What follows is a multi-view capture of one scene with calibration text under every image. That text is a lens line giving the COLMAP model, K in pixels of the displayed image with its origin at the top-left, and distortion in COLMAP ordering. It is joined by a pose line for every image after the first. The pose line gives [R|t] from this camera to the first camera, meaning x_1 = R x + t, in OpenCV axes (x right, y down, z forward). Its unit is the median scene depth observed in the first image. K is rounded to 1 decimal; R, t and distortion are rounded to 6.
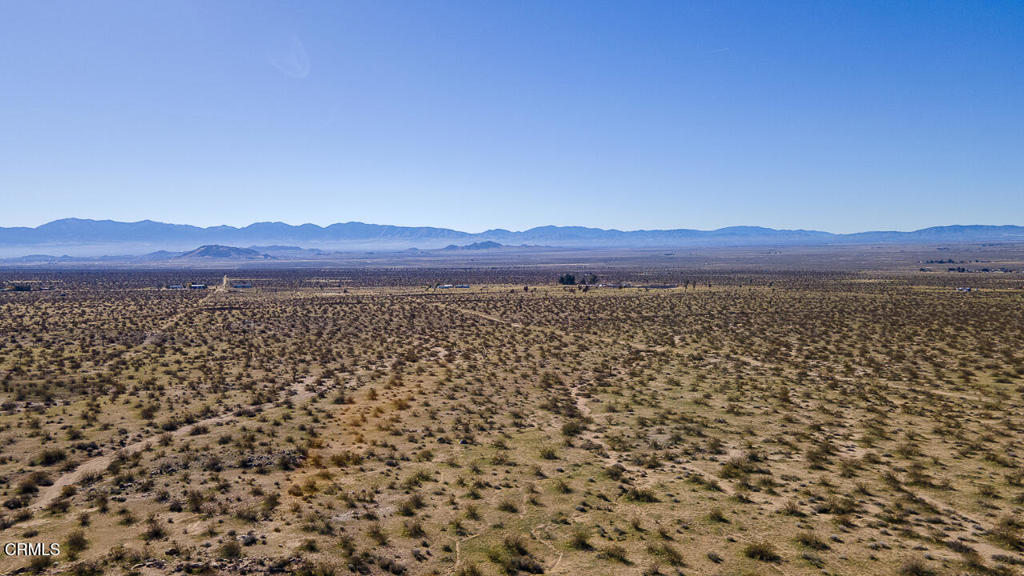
lens RADIAL K [[750.8, 0, 504.0], [0, 750.8, 284.8], [0, 0, 1]] dist [0.047757, 0.005198]
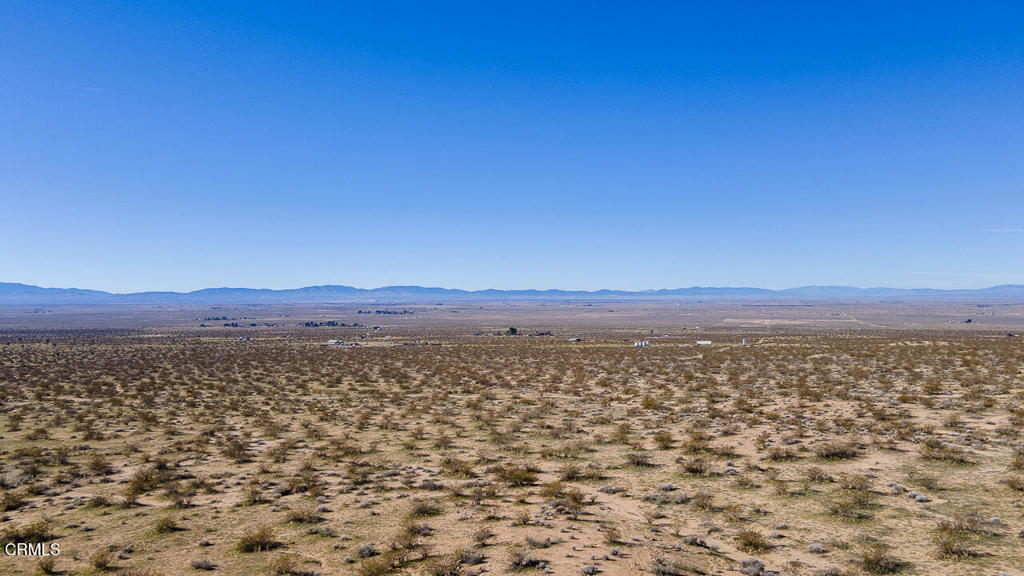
lens RADIAL K [[750.8, 0, 506.9], [0, 750.8, 289.7], [0, 0, 1]] dist [0.047757, 0.005198]
pose [[0.627407, 0.018721, 0.778467, -0.063045], [0.039475, 0.997661, -0.055807, 0.100316], [-0.777691, 0.065743, 0.625200, 0.210033]]
